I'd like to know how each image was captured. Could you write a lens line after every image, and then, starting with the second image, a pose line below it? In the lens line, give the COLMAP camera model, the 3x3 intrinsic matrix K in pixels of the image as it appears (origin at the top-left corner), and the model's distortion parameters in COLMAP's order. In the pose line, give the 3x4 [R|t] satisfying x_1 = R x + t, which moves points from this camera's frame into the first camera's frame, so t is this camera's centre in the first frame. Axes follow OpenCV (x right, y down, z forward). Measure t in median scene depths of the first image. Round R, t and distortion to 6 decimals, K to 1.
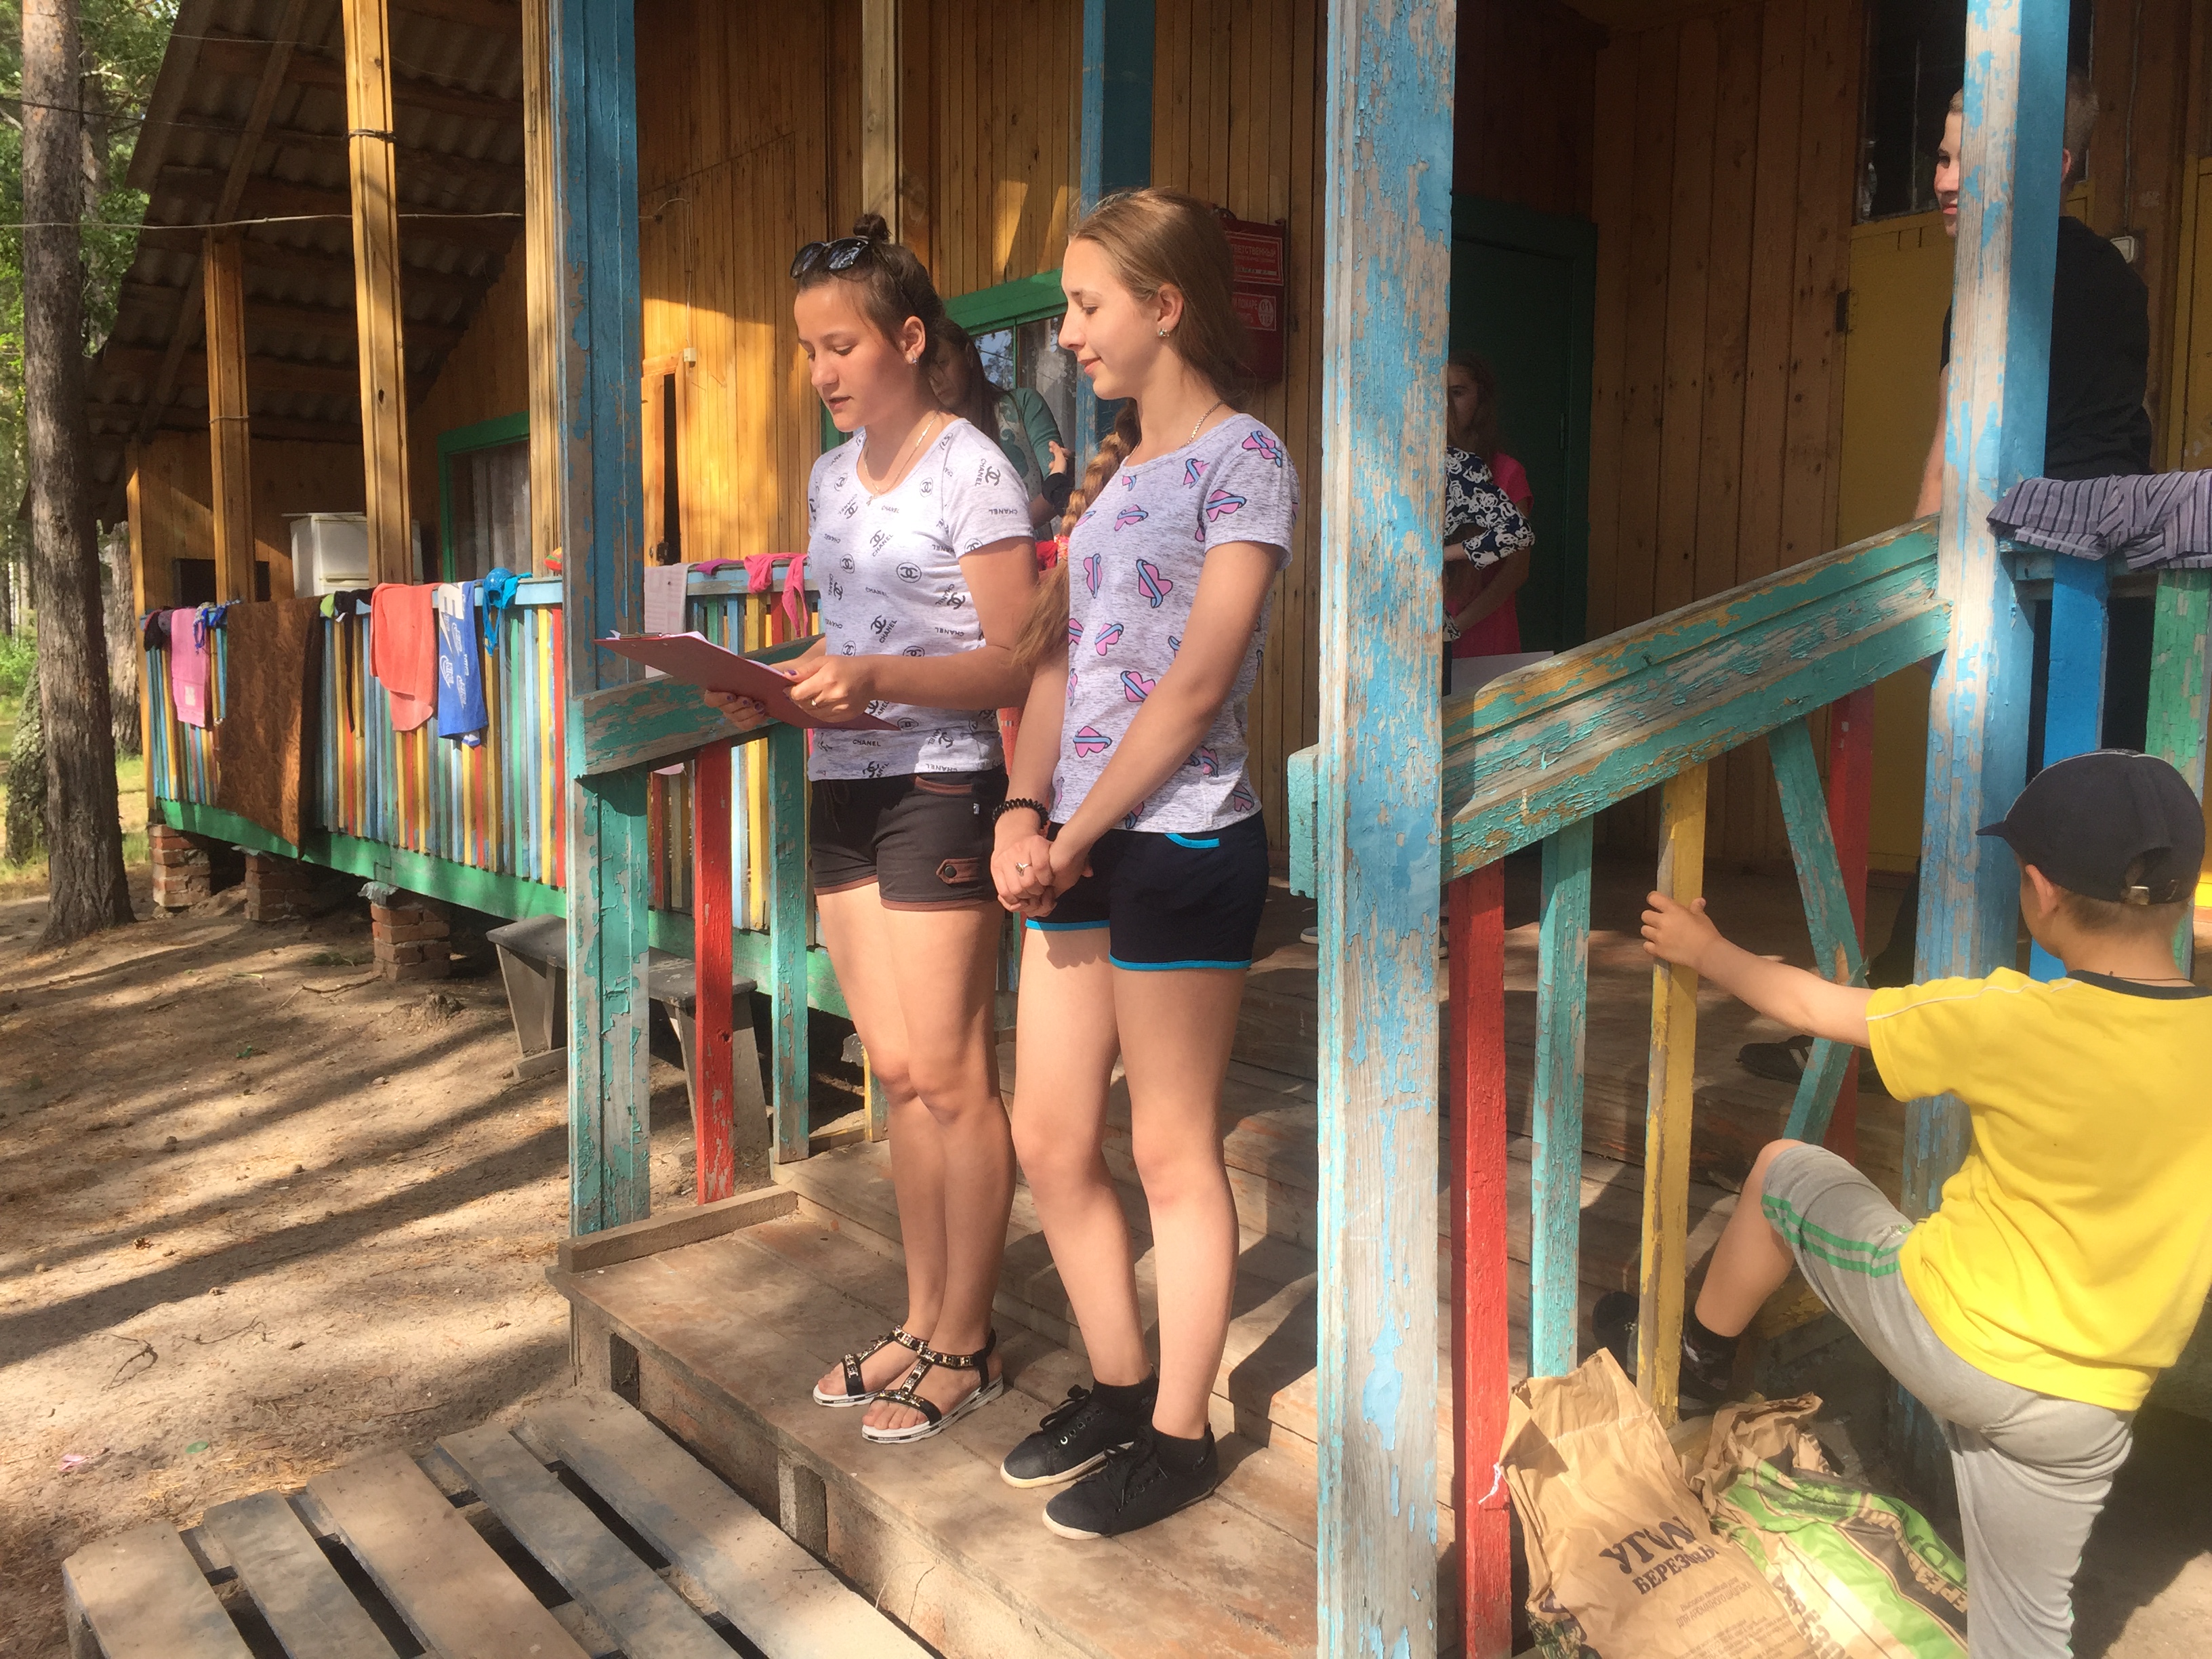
lens RADIAL K [[1889.7, 0, 1107.8], [0, 1889.7, 819.6], [0, 0, 1]] dist [0.096139, -0.132179]
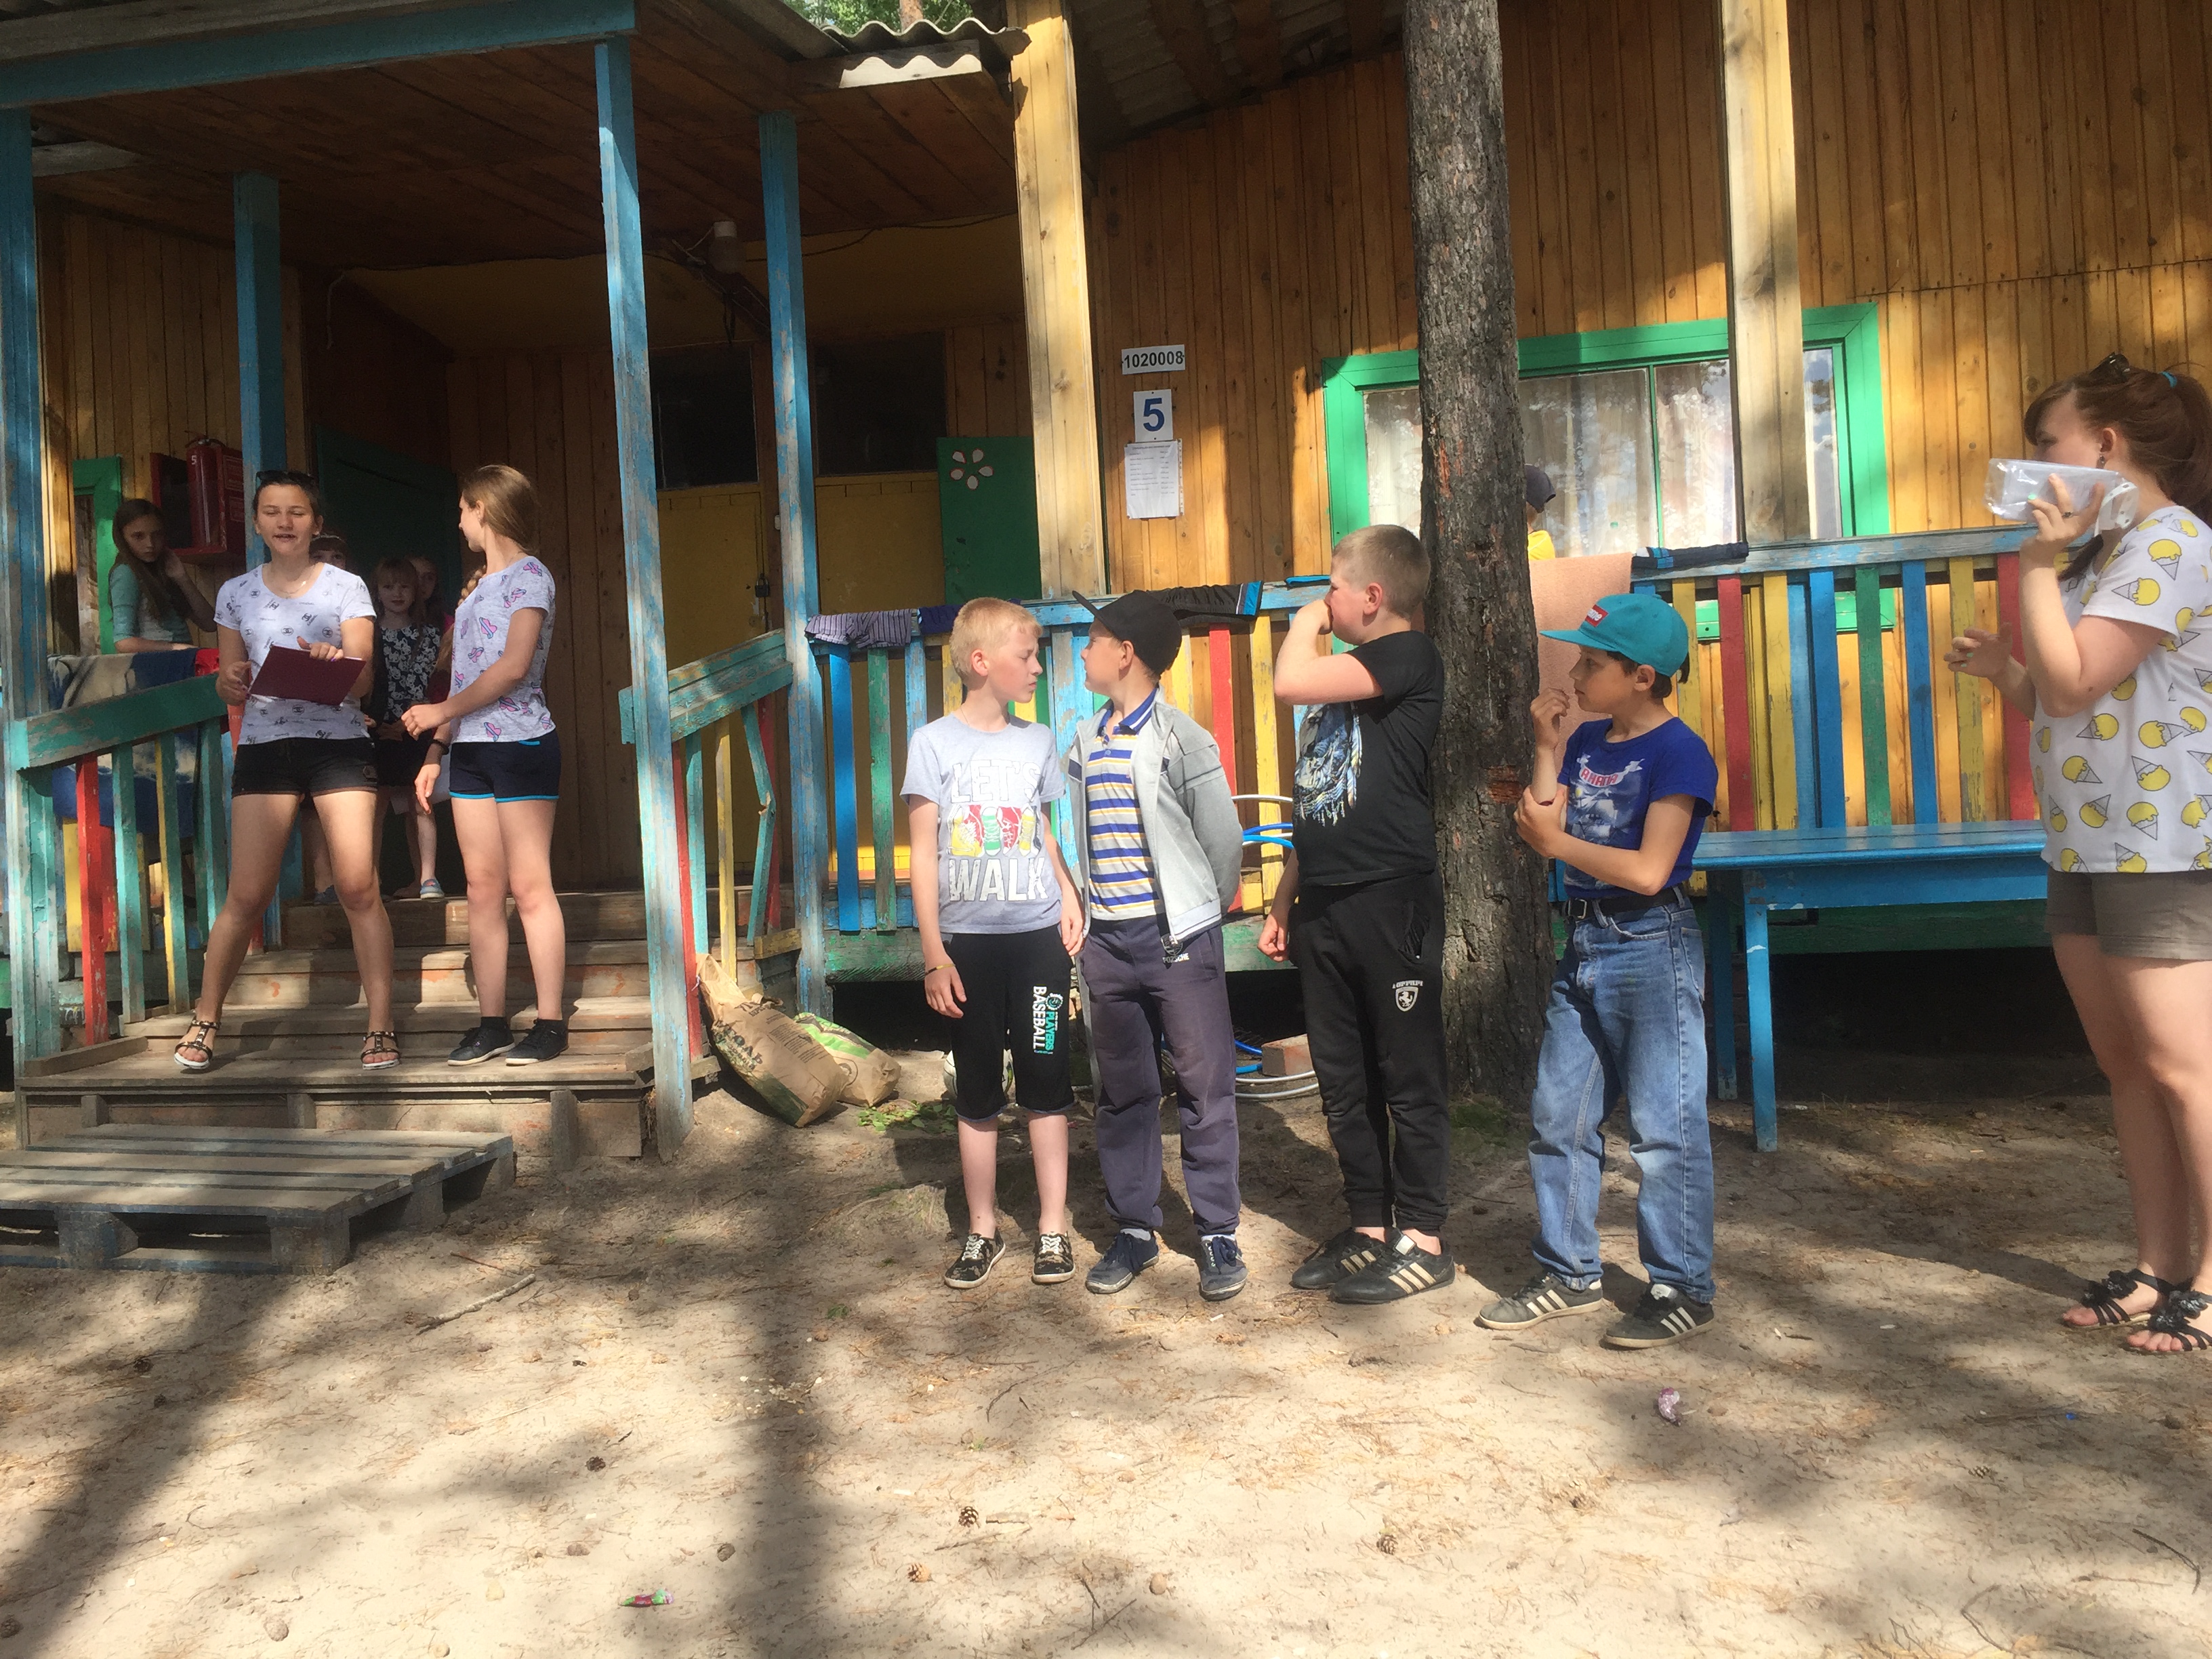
lens RADIAL K [[1883.3, 0, 1111.5], [0, 1883.3, 833.2], [0, 0, 1]] dist [0.088387, -0.117214]
pose [[0.756331, -0.036481, 0.653171, -0.364000], [0.108332, 0.991643, -0.070056, 0.137265], [-0.645157, 0.123745, 0.753963, -0.457269]]
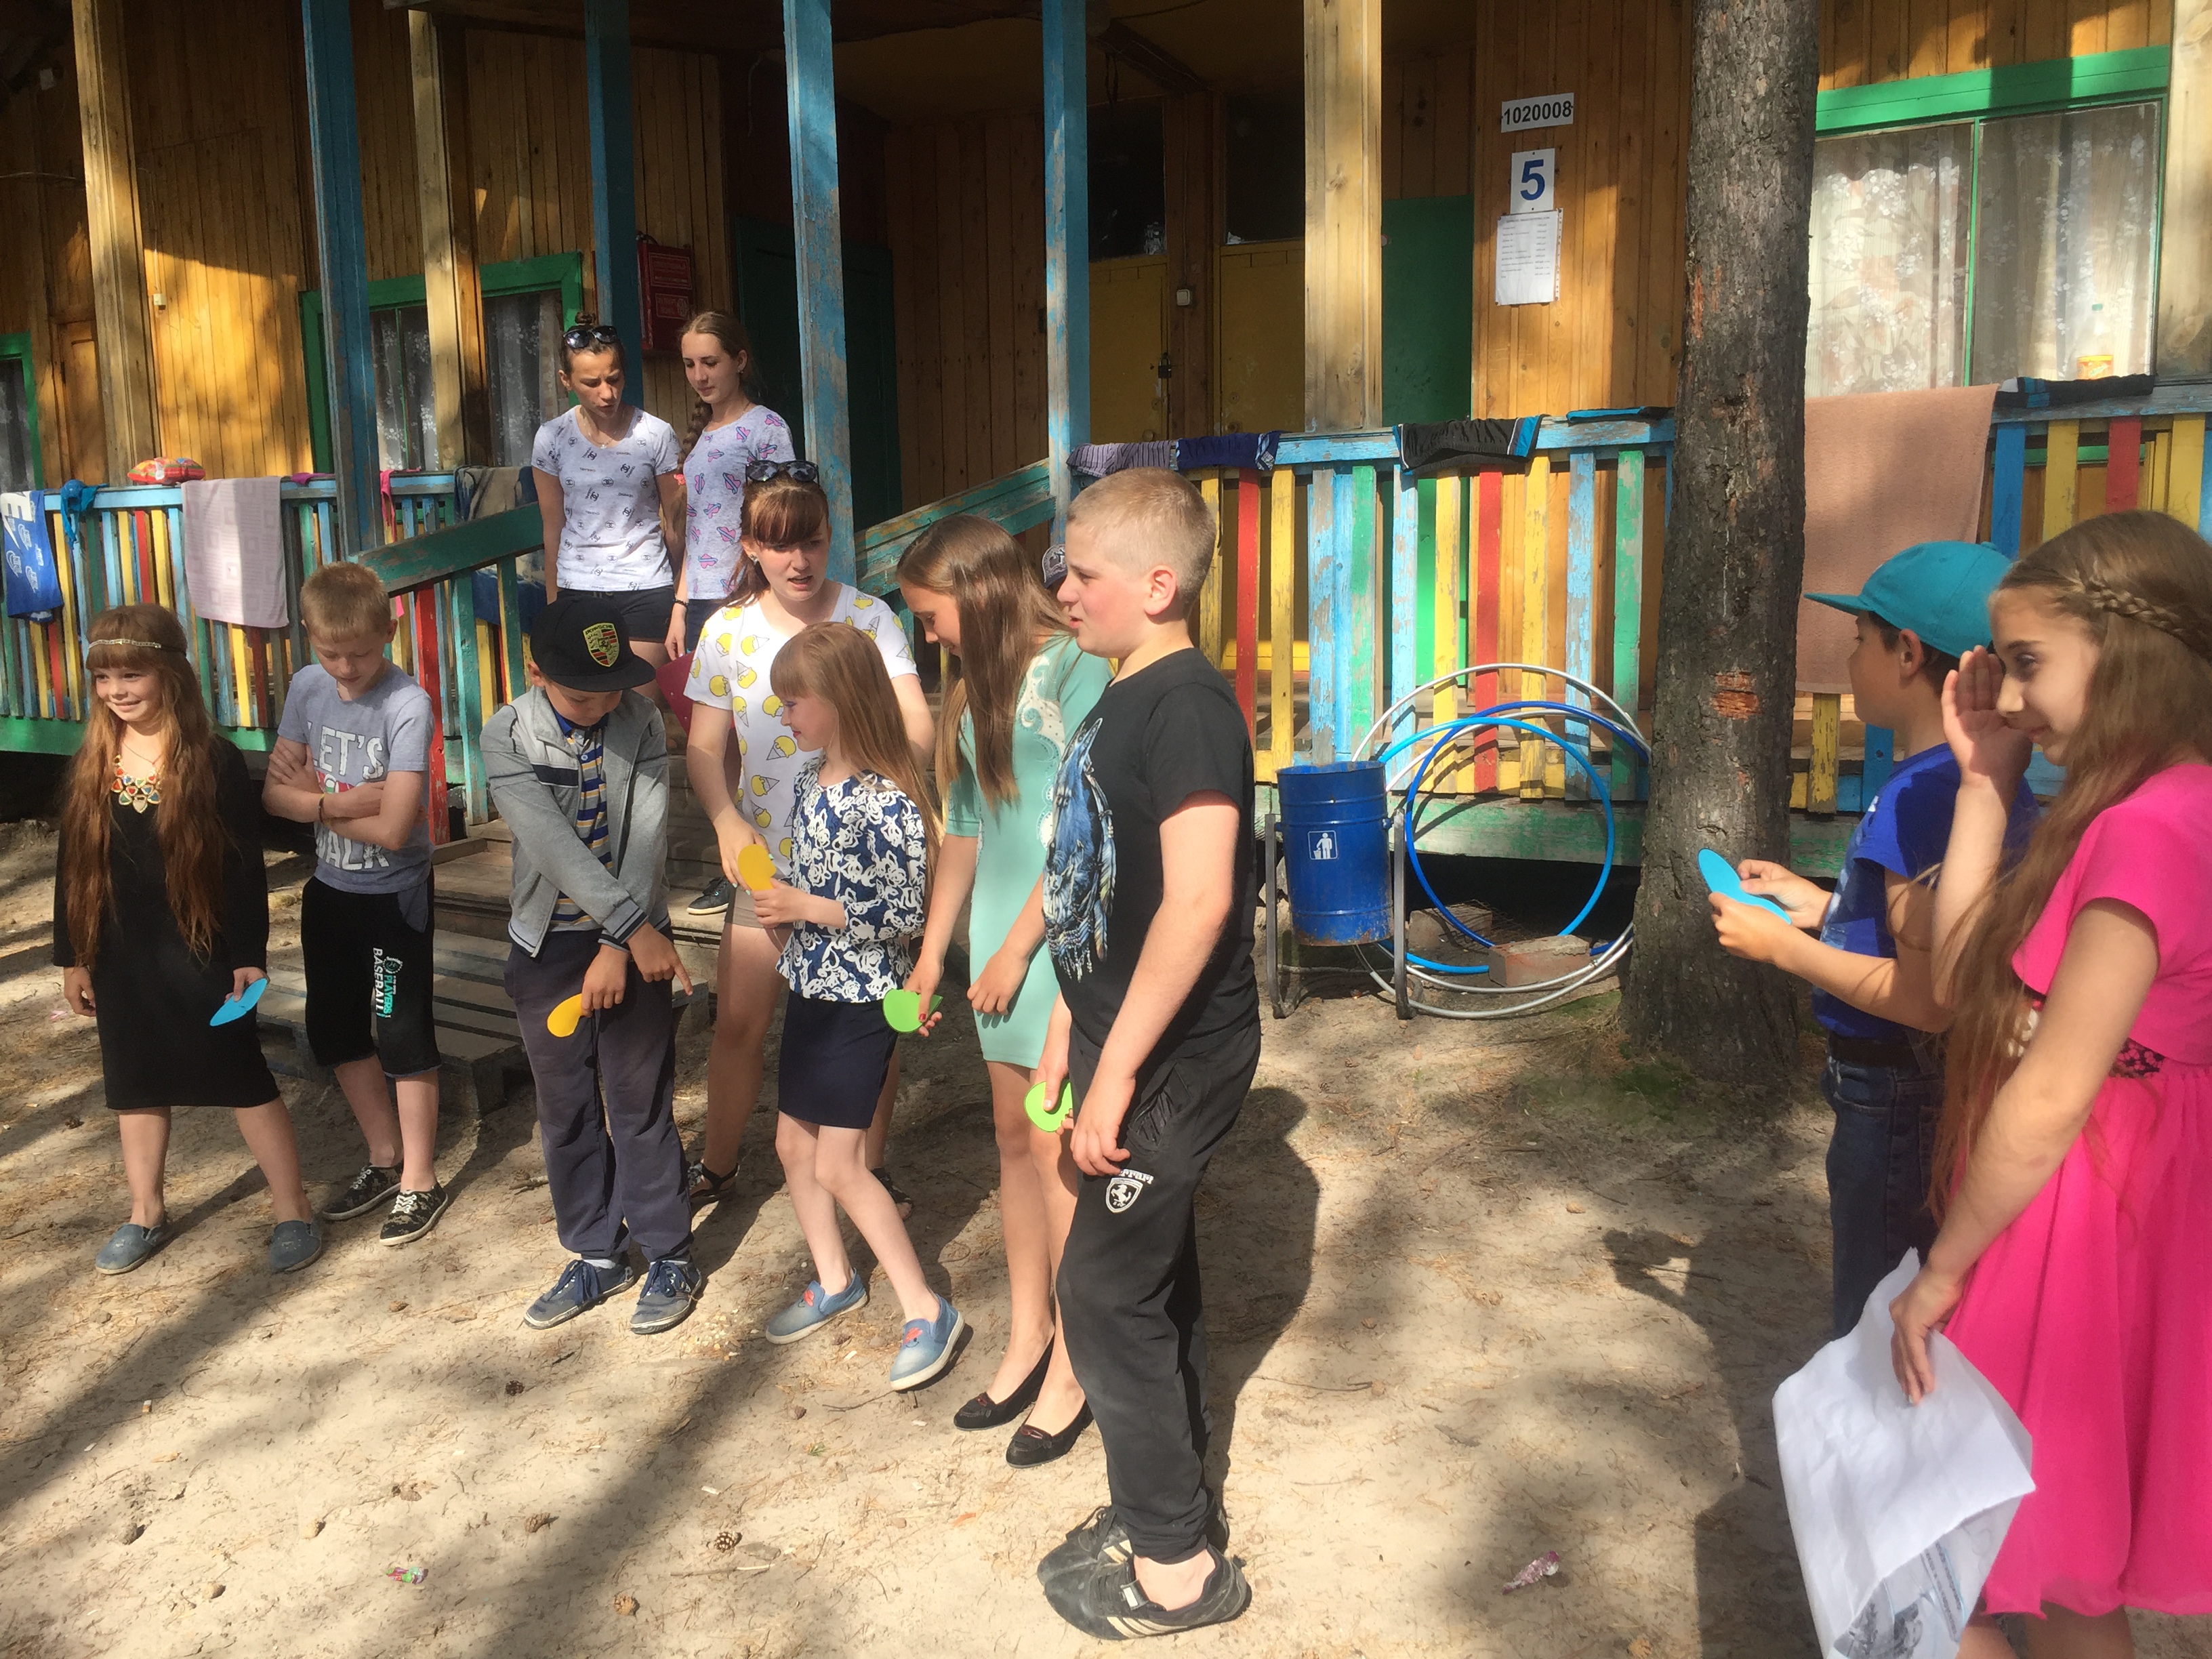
lens RADIAL K [[1888.3, 0, 1111.5], [0, 1888.3, 843.3], [0, 0, 1]] dist [0.077437, -0.085749]
pose [[0.939018, -0.070534, 0.336556, -0.127771], [0.050056, 0.996350, 0.069151, 0.066192], [-0.340205, -0.048087, 0.939121, -0.532026]]
